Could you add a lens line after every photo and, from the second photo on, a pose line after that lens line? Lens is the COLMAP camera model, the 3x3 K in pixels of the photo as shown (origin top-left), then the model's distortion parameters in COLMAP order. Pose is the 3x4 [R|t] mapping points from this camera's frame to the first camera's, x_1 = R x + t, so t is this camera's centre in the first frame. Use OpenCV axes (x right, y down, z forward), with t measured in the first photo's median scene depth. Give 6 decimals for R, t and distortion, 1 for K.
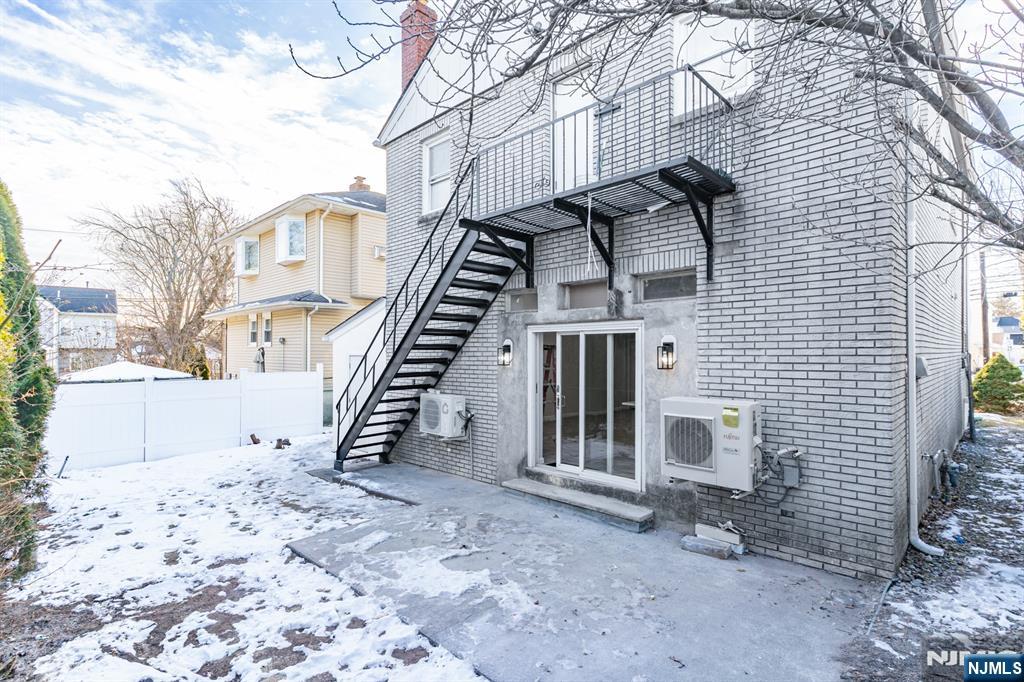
lens RADIAL K [[504.3, 0, 506.5], [0, 504.3, 346.3], [0, 0, 1]] dist [-0.001412, 0.001753]
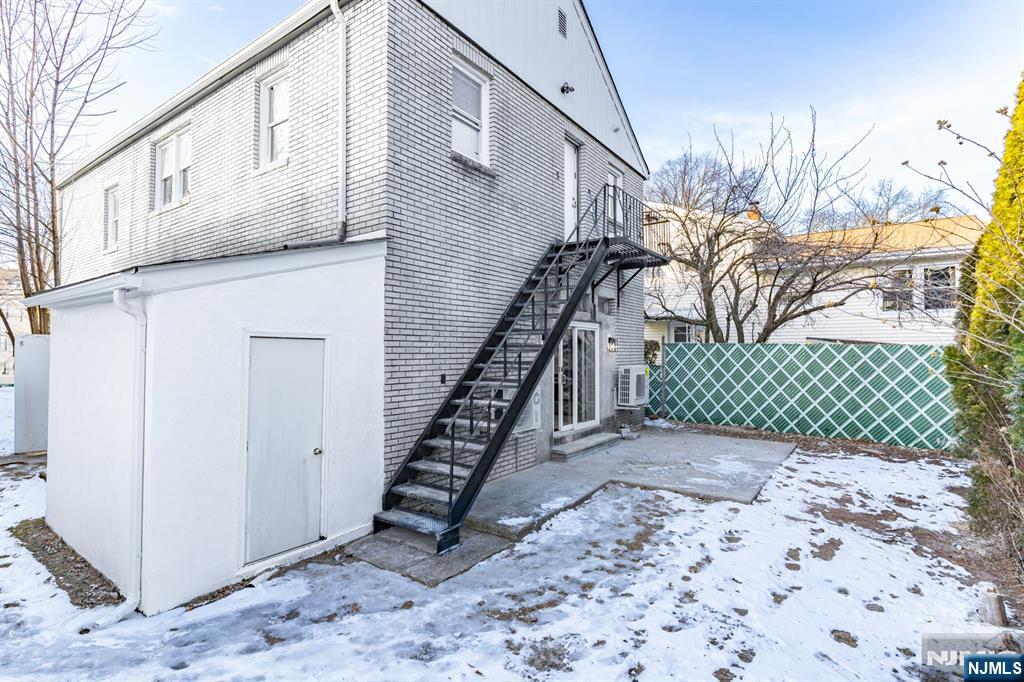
lens RADIAL K [[504.3, 0, 506.4], [0, 504.3, 340.7], [0, 0, 1]] dist [-0.001412, 0.001753]
pose [[-0.152285, 0.025680, 0.988003, -1.168720], [-0.012309, 0.999536, -0.027877, 0.048550], [-0.988260, -0.016407, -0.151899, 1.348269]]
